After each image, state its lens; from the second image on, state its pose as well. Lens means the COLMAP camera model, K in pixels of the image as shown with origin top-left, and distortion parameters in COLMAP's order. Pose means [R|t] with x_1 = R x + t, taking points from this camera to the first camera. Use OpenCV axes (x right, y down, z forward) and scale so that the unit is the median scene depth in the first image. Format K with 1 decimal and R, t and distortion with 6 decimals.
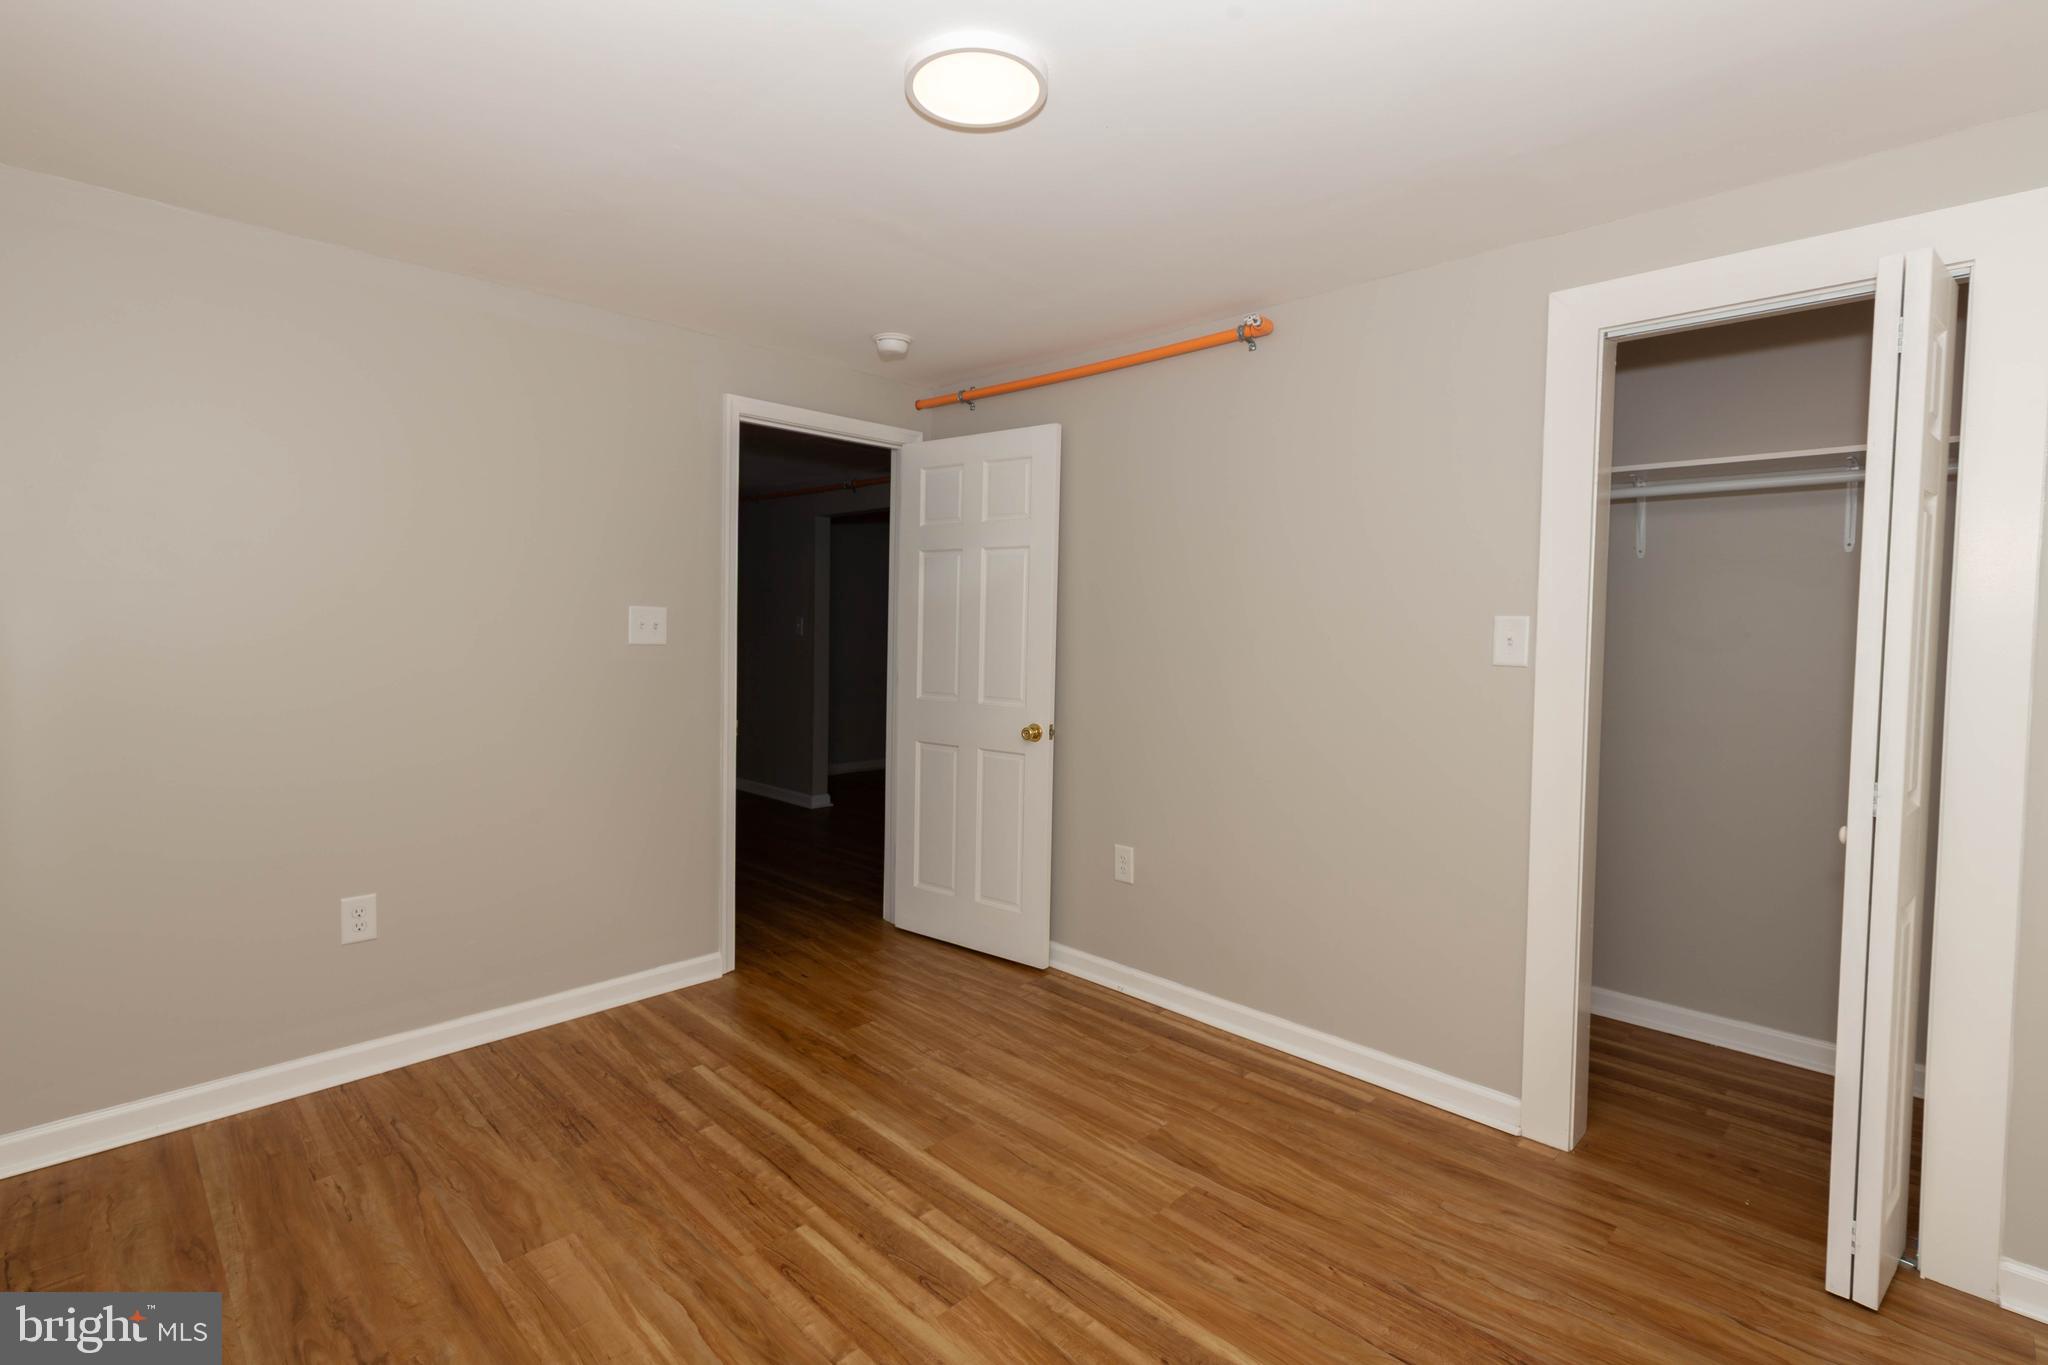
lens RADIAL K [[929.8, 0, 1024.0], [0, 929.8, 682.5], [0, 0, 1]] dist [0.007925, -0.000230]
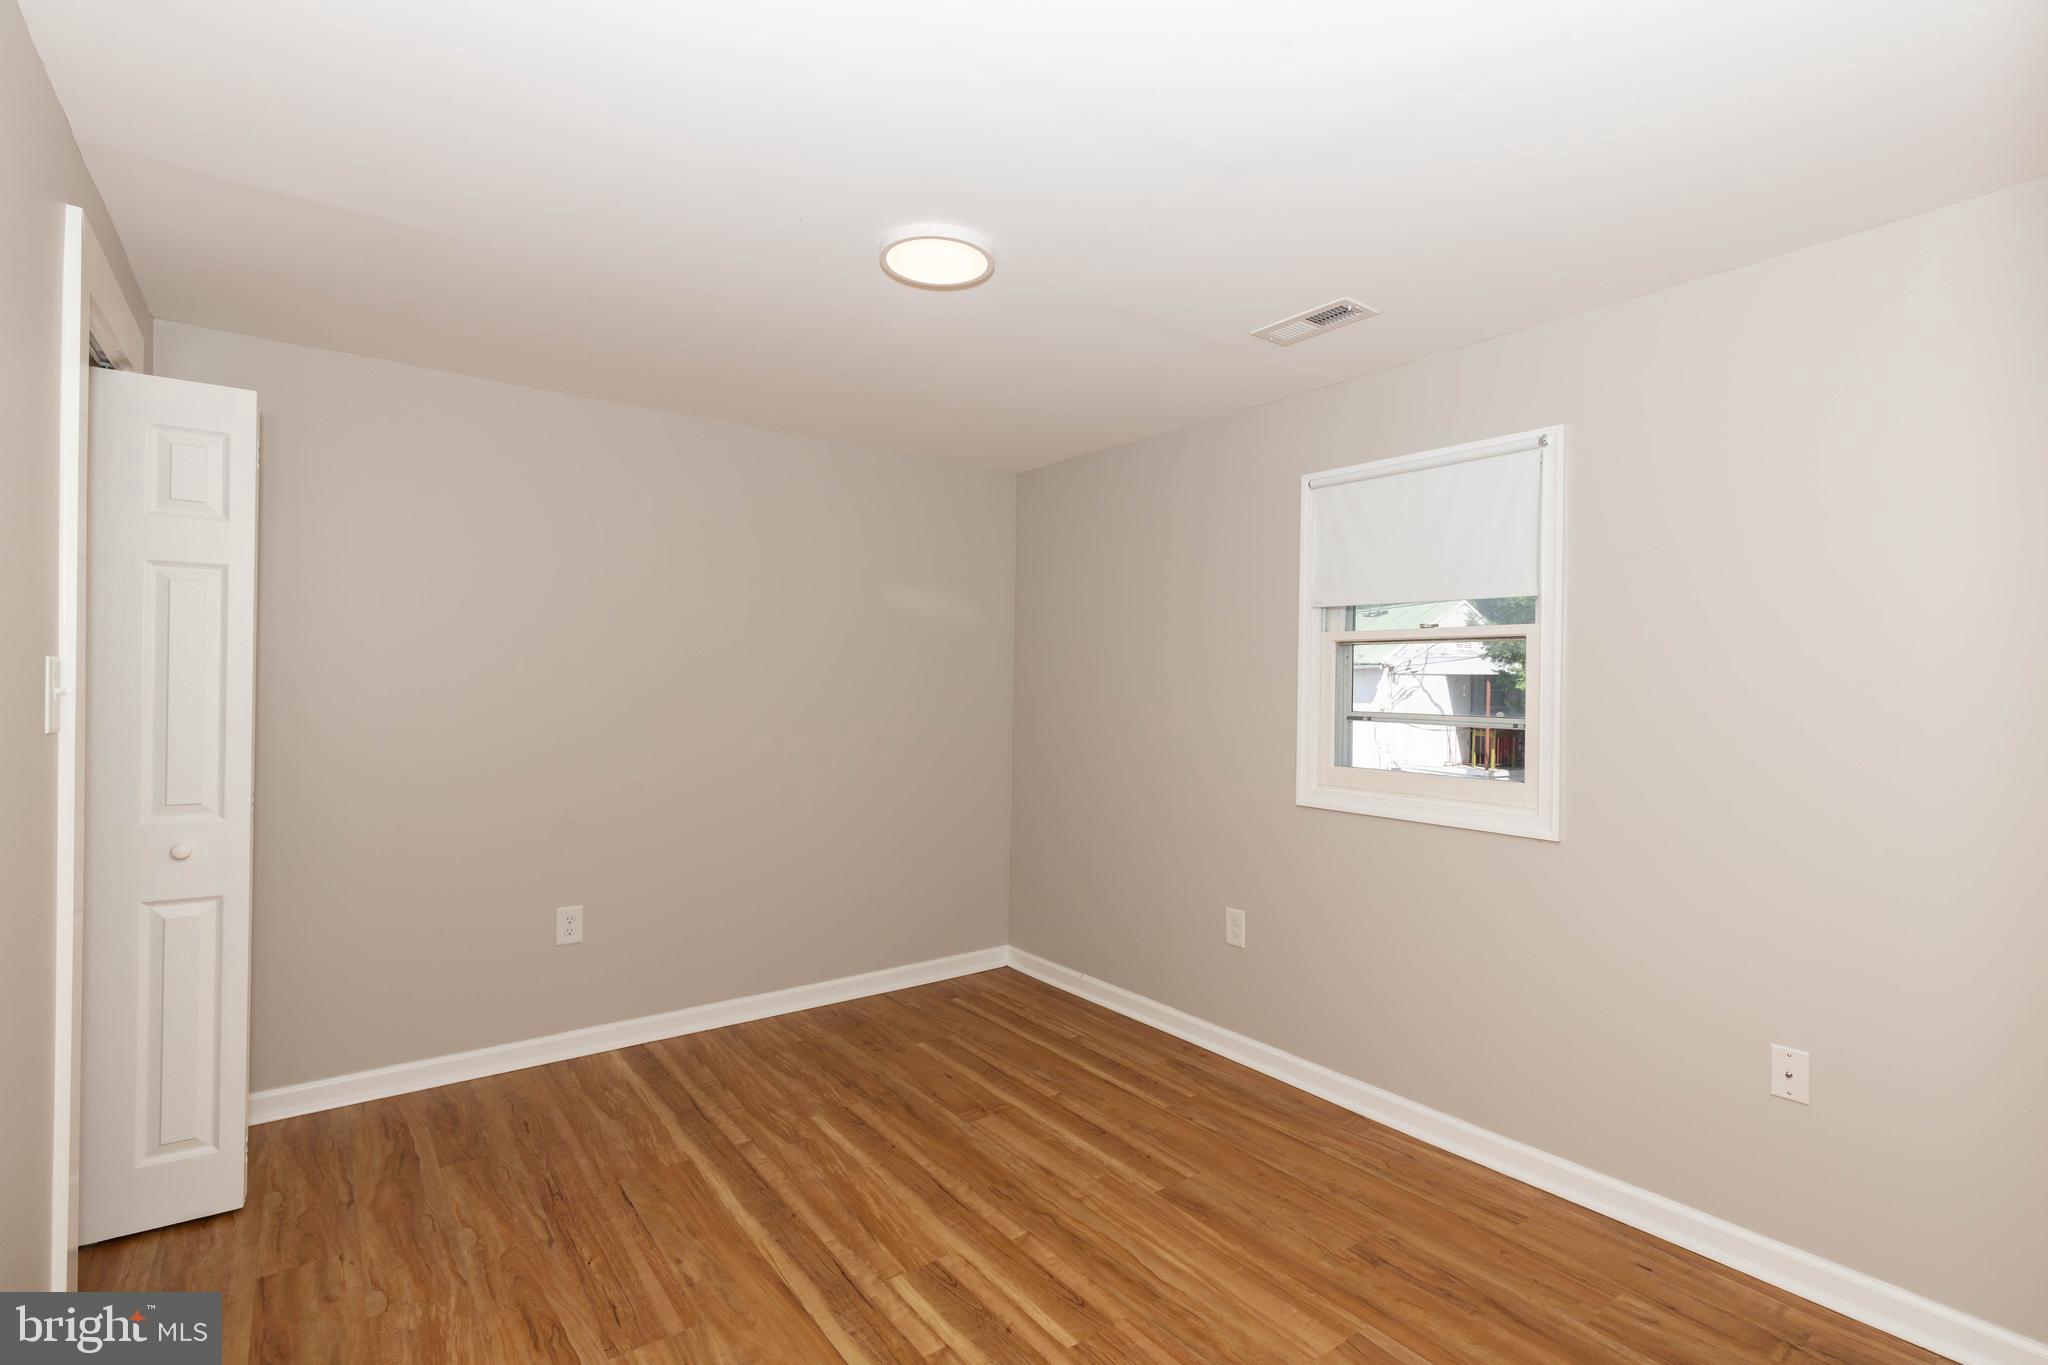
lens RADIAL K [[949.8, 0, 1038.7], [0, 949.8, 686.2], [0, 0, 1]] dist [0.009559, -0.001083]
pose [[-0.988293, -0.022319, 0.150929, -0.357180], [-0.012623, 0.997812, 0.064901, -0.134264], [-0.152047, 0.062236, -0.986412, 2.026910]]
